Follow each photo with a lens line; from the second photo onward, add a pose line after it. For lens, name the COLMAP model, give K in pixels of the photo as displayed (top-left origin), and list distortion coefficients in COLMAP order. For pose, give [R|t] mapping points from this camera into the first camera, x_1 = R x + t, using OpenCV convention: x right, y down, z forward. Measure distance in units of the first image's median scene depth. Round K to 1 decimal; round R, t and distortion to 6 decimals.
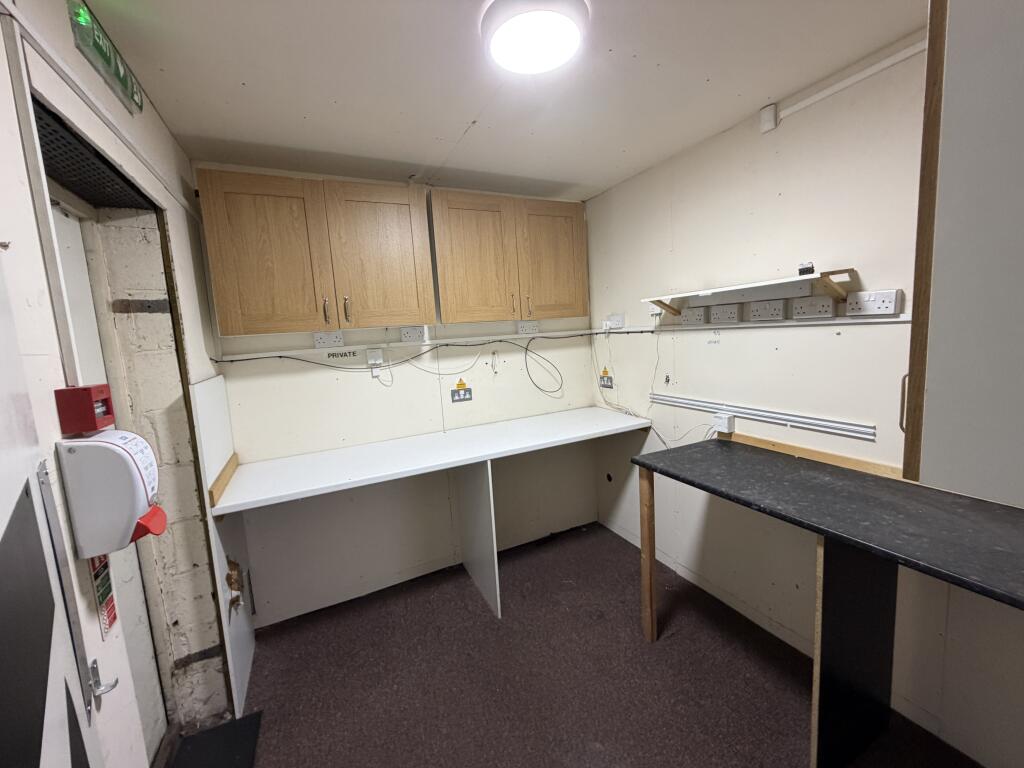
lens RADIAL K [[407.7, 0, 508.6], [0, 407.7, 380.8], [0, 0, 1]] dist [-0.000950, -0.000237]
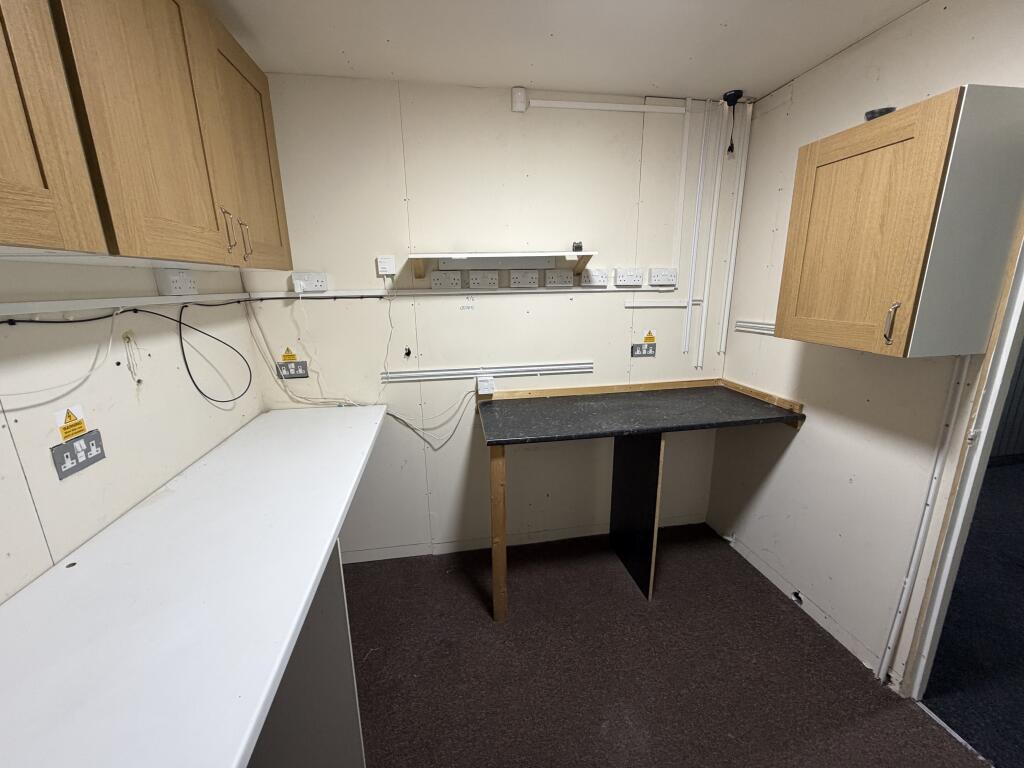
lens RADIAL K [[407.7, 0, 509.5], [0, 407.7, 382.0], [0, 0, 1]] dist [-0.000950, -0.000237]
pose [[0.275746, -0.169940, 0.946089, -0.406861], [0.115621, 0.982966, 0.142865, -0.043659], [-0.954252, 0.069994, 0.290697, 0.580212]]
